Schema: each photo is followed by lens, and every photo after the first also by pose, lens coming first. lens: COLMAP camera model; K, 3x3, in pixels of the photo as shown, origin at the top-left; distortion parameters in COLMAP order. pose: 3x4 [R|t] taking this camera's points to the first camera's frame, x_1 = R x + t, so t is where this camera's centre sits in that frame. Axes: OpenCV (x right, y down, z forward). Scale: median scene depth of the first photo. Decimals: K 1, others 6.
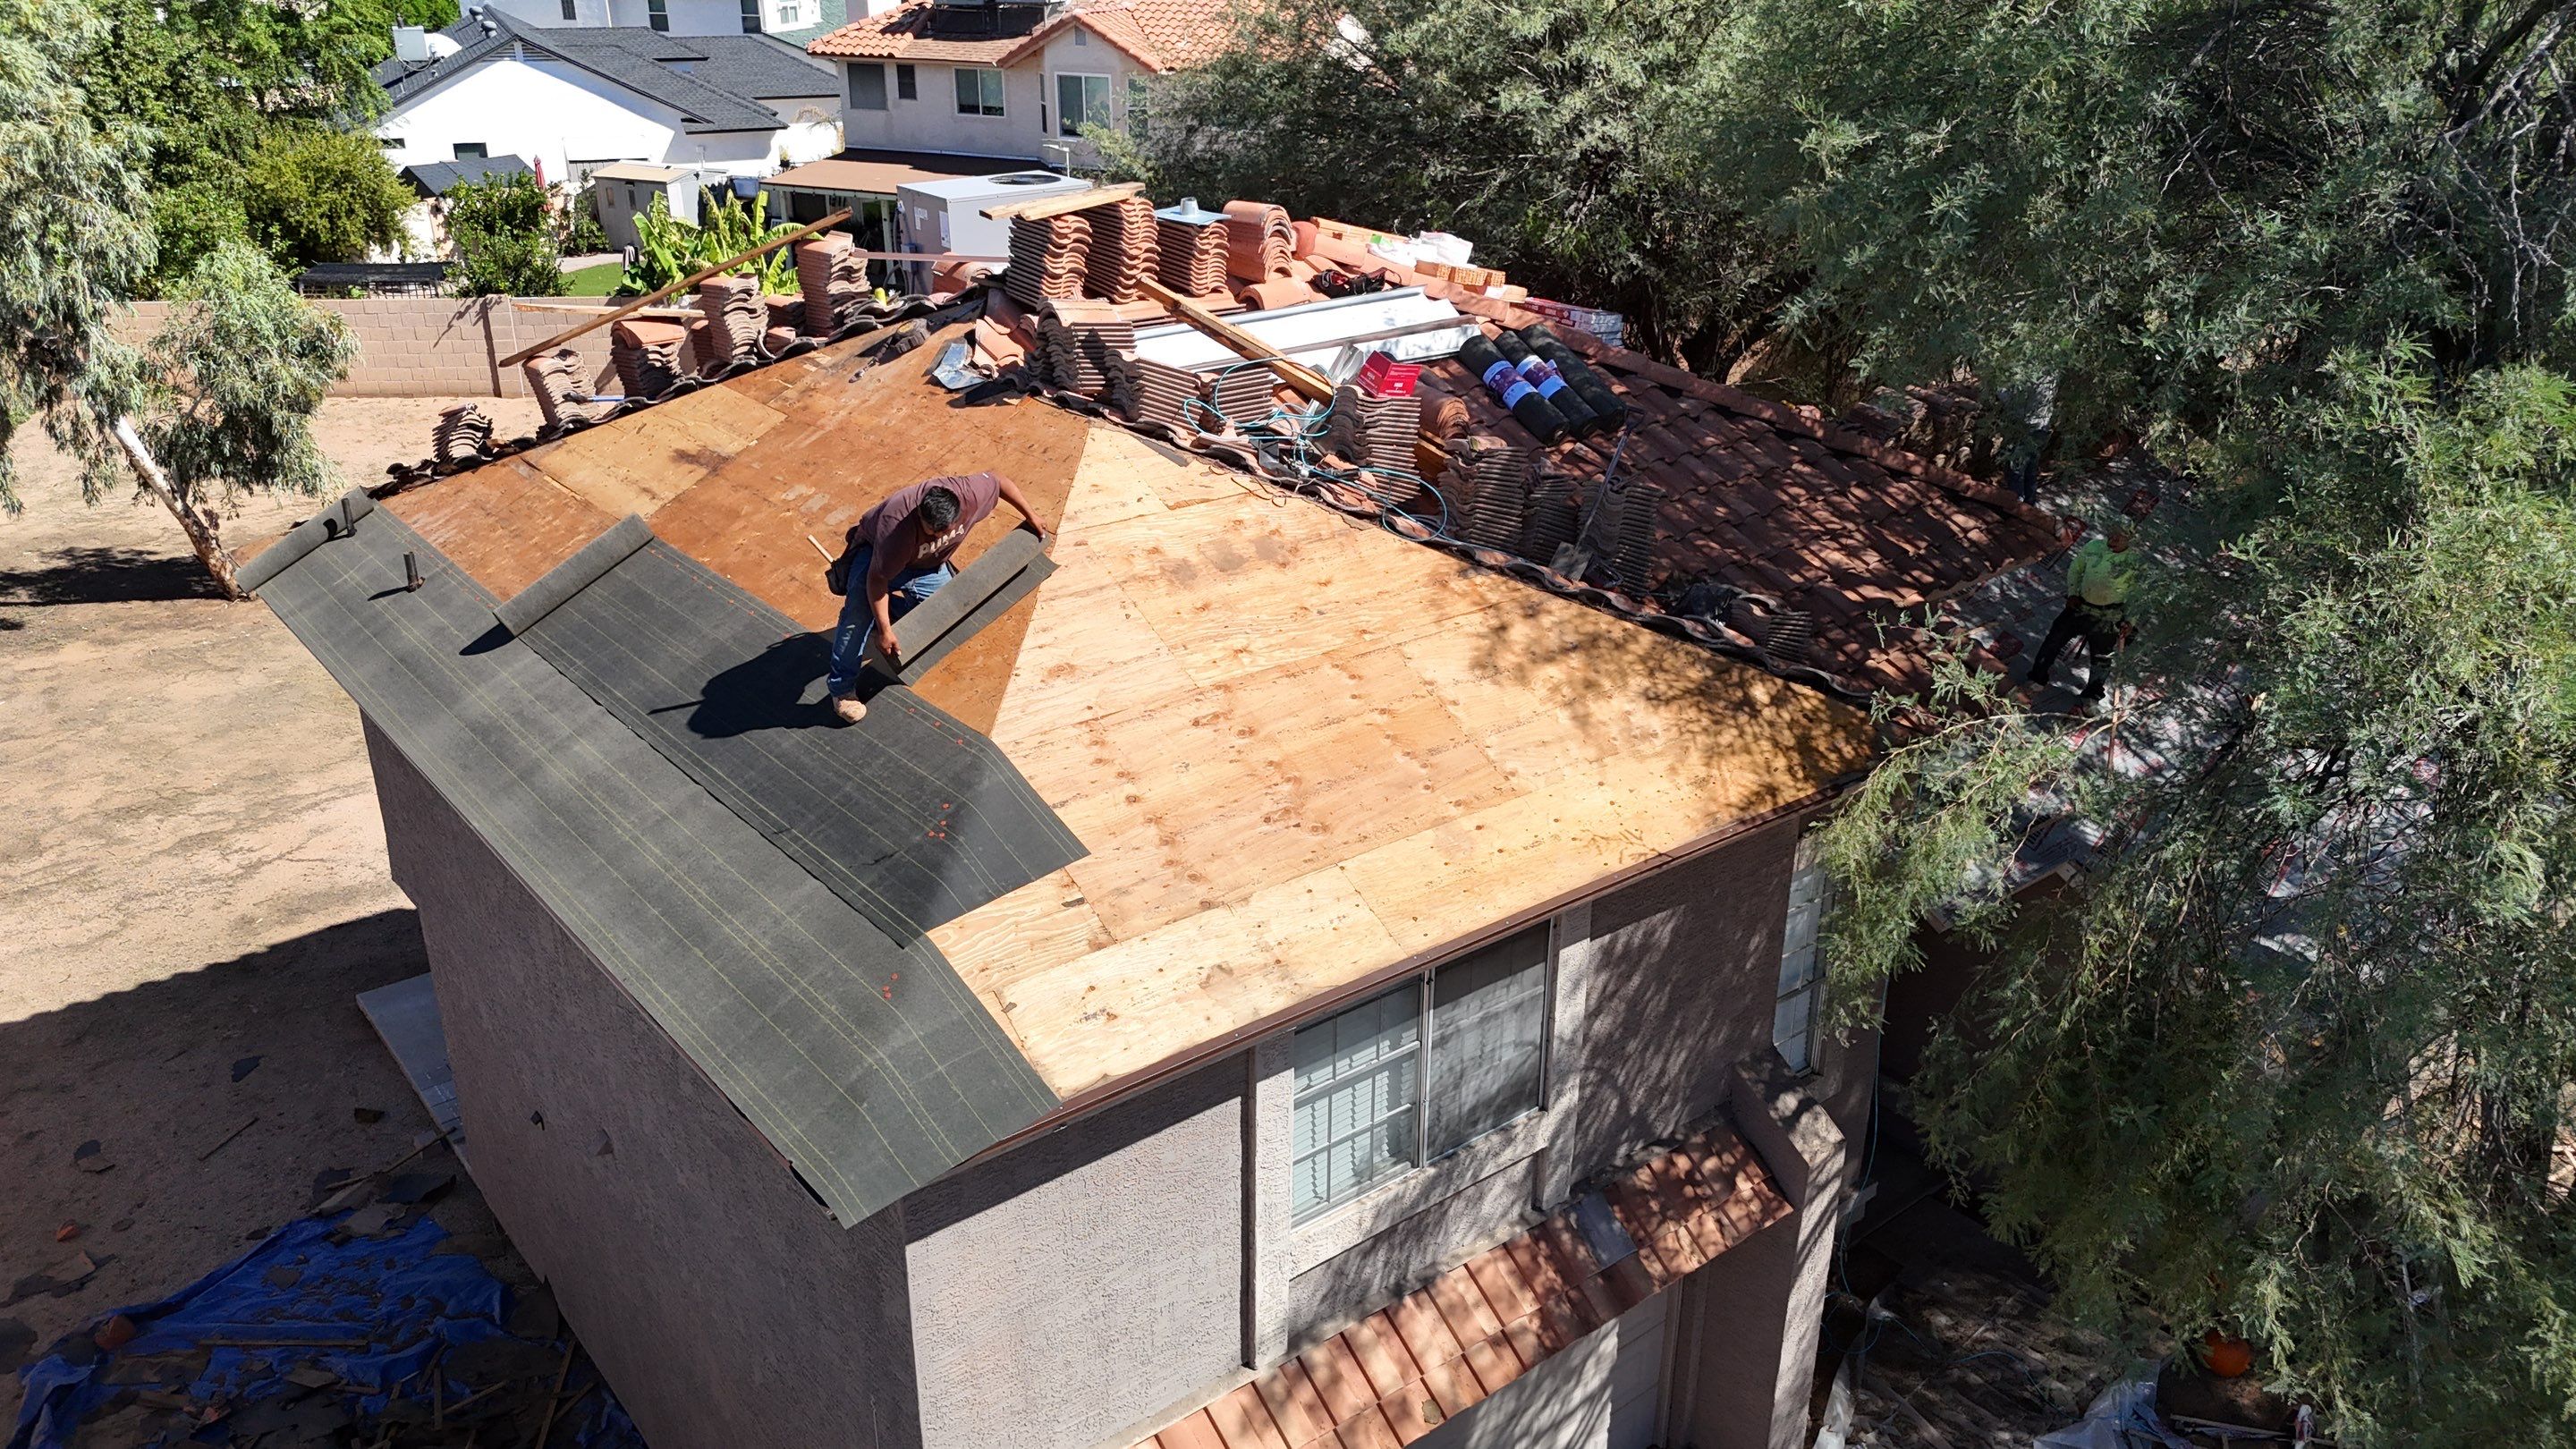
lens RADIAL K [[1890.1, 0, 1297.6], [0, 1890.1, 725.6], [0, 0, 1]] dist [0.040634, -0.035217]
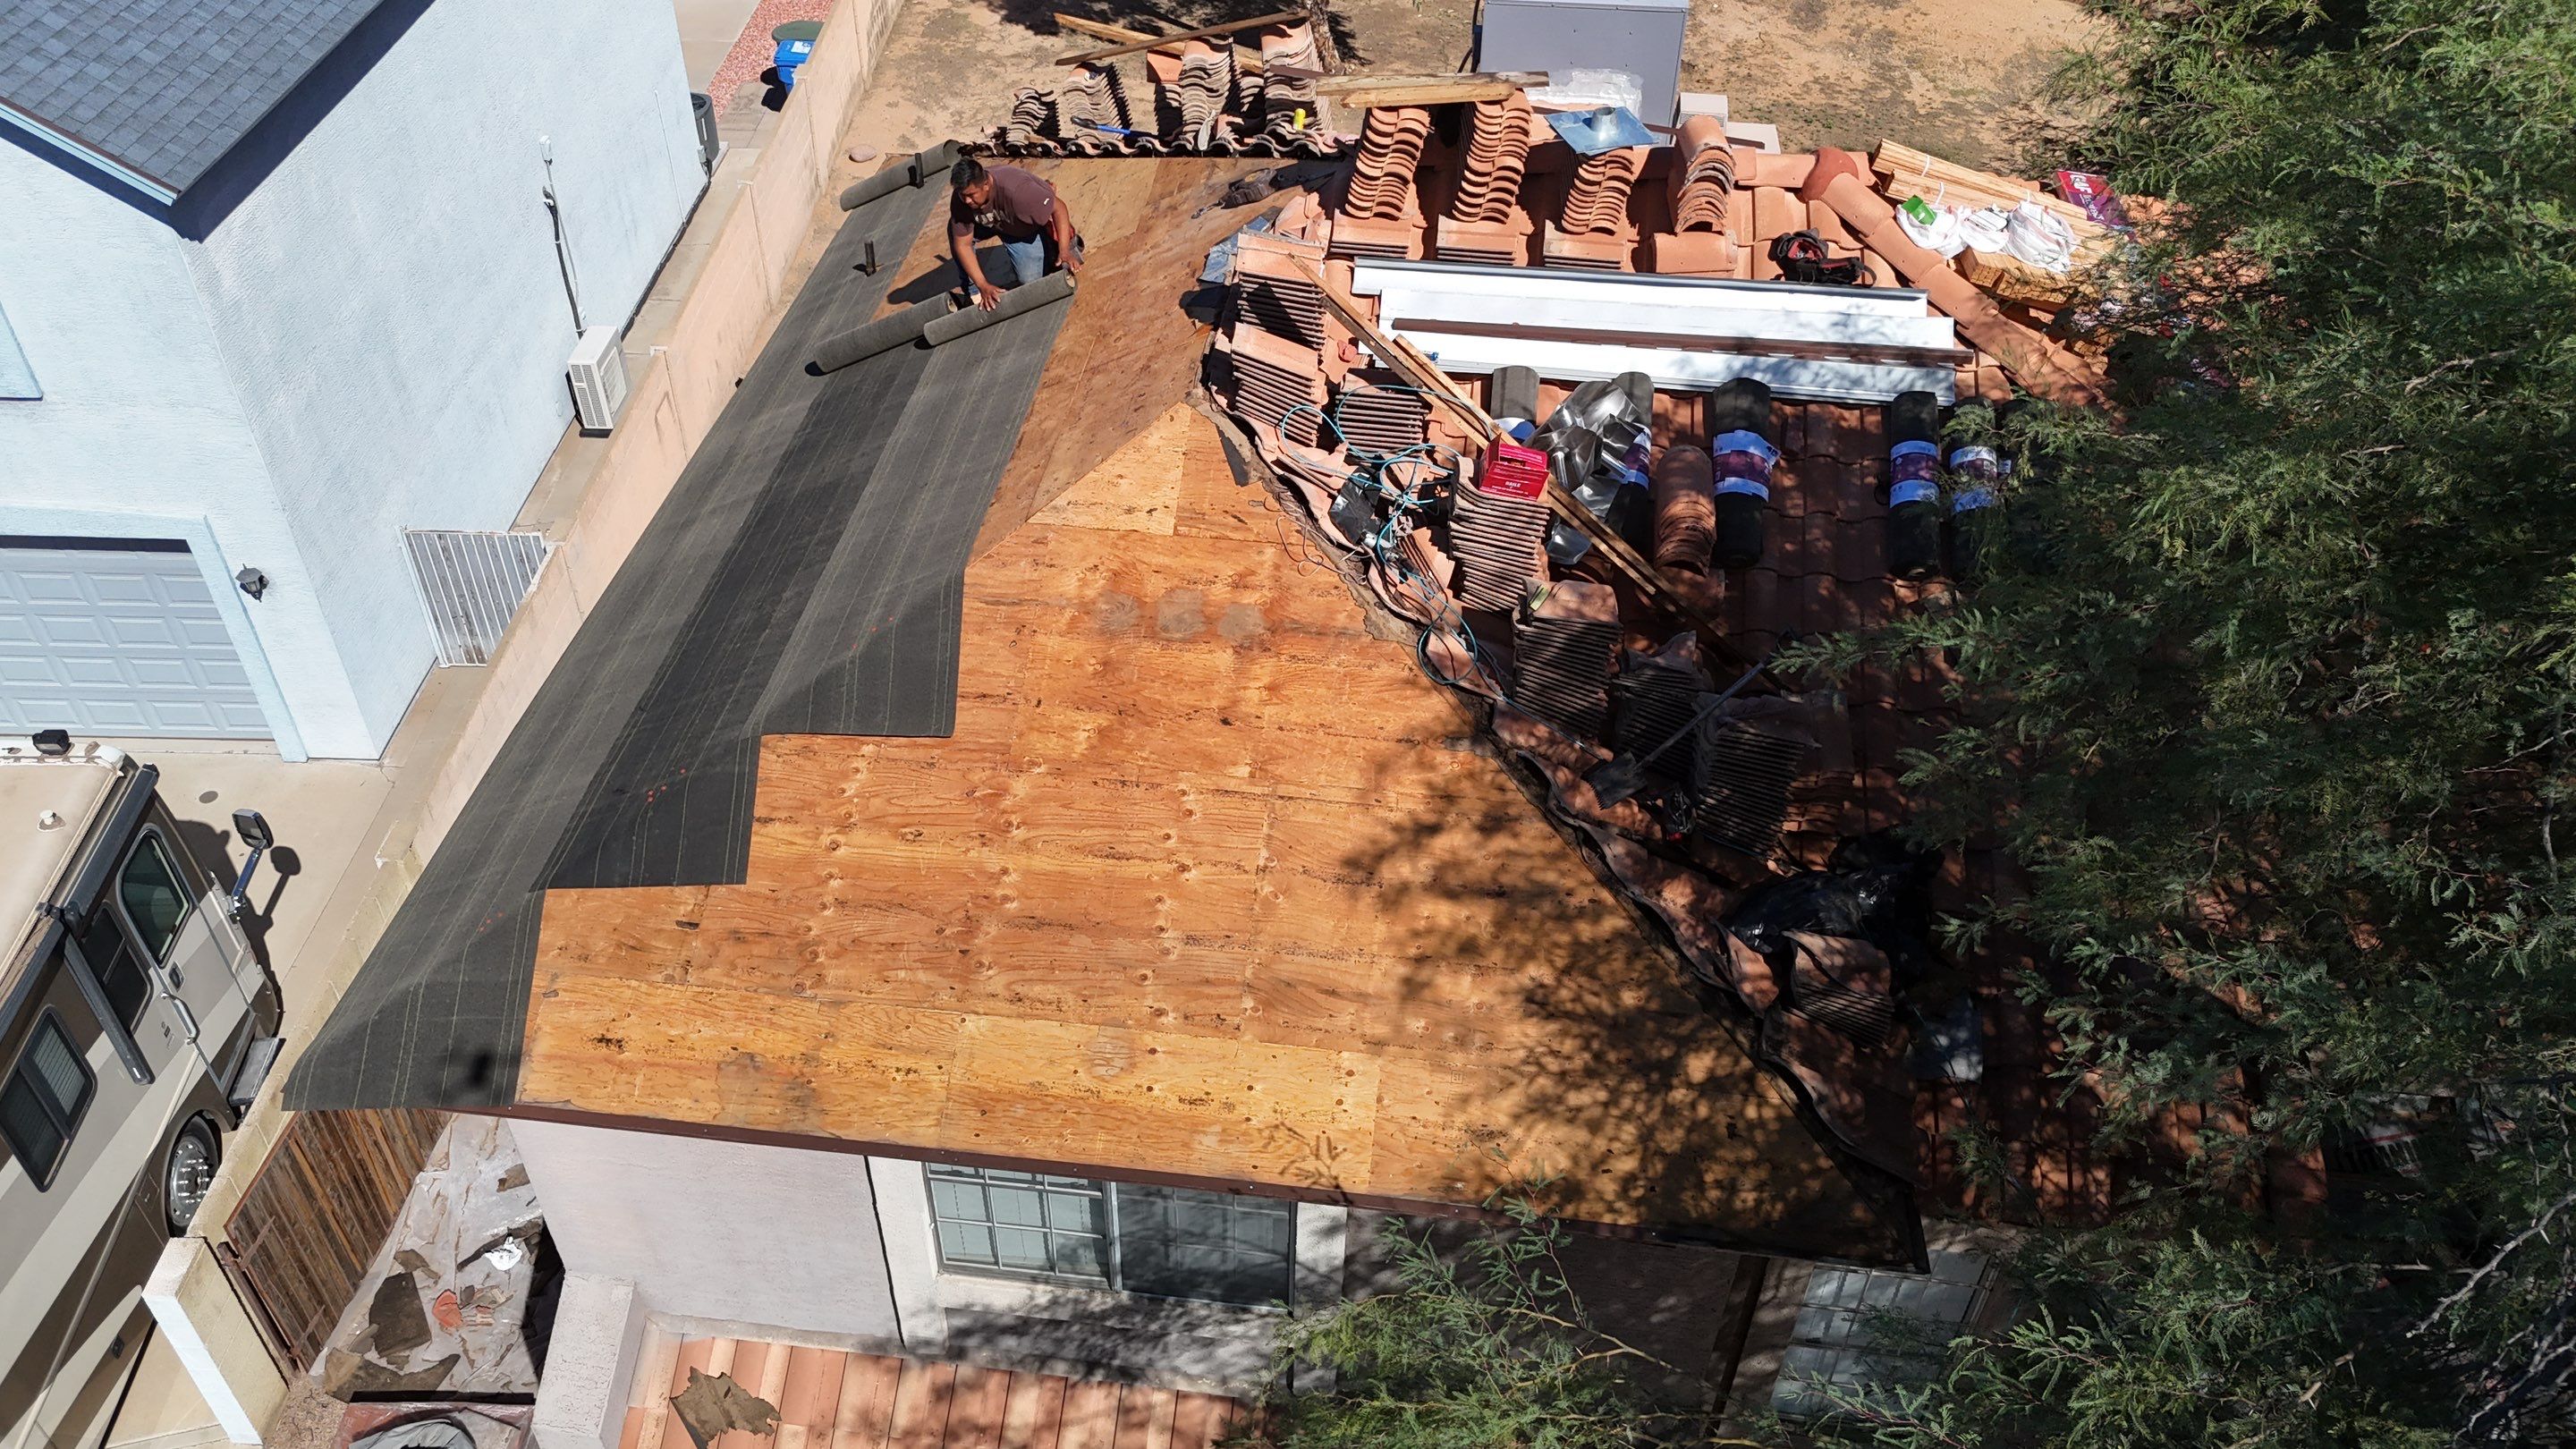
lens RADIAL K [[1890.1, 0, 1281.3], [0, 1890.1, 707.5], [0, 0, 1]] dist [0.040634, -0.035217]
pose [[0.700451, 0.464353, -0.541983, 0.472209], [-0.290982, 0.879221, 0.377227, -0.379868], [0.651689, -0.106522, 0.750969, 0.341203]]
